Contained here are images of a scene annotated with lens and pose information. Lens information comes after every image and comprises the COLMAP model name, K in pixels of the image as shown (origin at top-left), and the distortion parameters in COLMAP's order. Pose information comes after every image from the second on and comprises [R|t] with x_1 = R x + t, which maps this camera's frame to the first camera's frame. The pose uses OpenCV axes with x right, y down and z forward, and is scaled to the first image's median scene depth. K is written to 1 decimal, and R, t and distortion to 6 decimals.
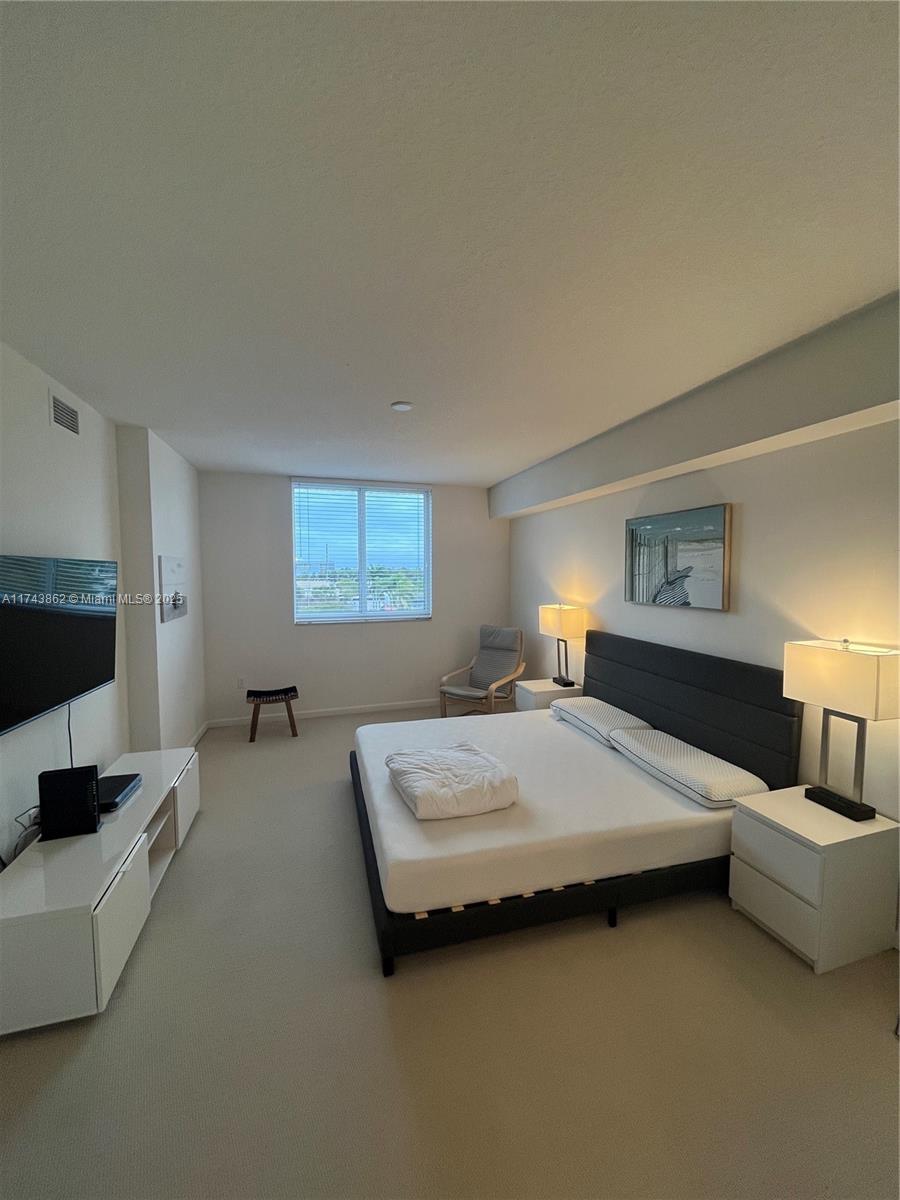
lens RADIAL K [[483.4, 0, 455.0], [0, 483.4, 601.7], [0, 0, 1]] dist [-0.002464, -0.000167]
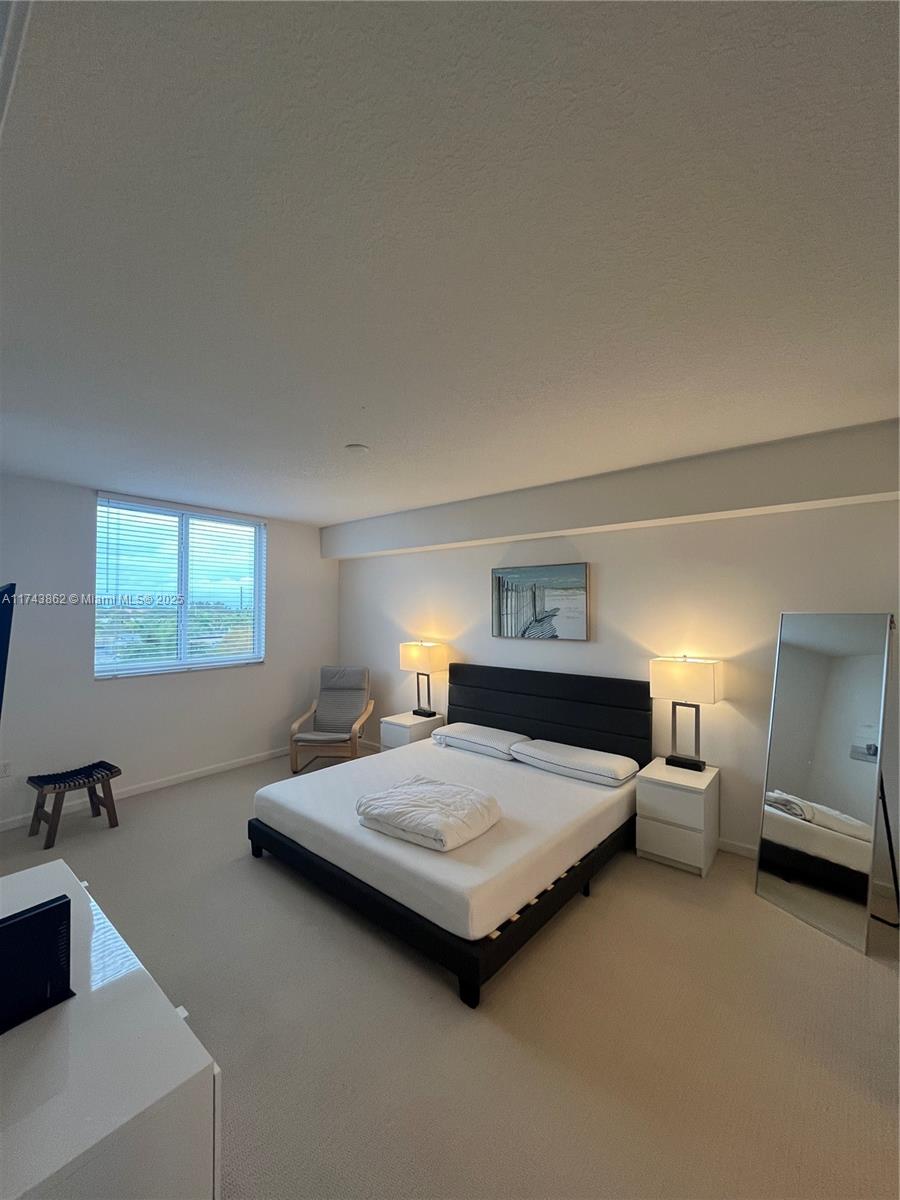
lens RADIAL K [[483.4, 0, 446.5], [0, 483.4, 601.4], [0, 0, 1]] dist [-0.002464, -0.000167]
pose [[0.834676, 0.012181, 0.550607, -0.450472], [0.032780, 0.996884, -0.071744, -0.005824], [-0.549765, 0.077932, 0.831676, 0.068945]]
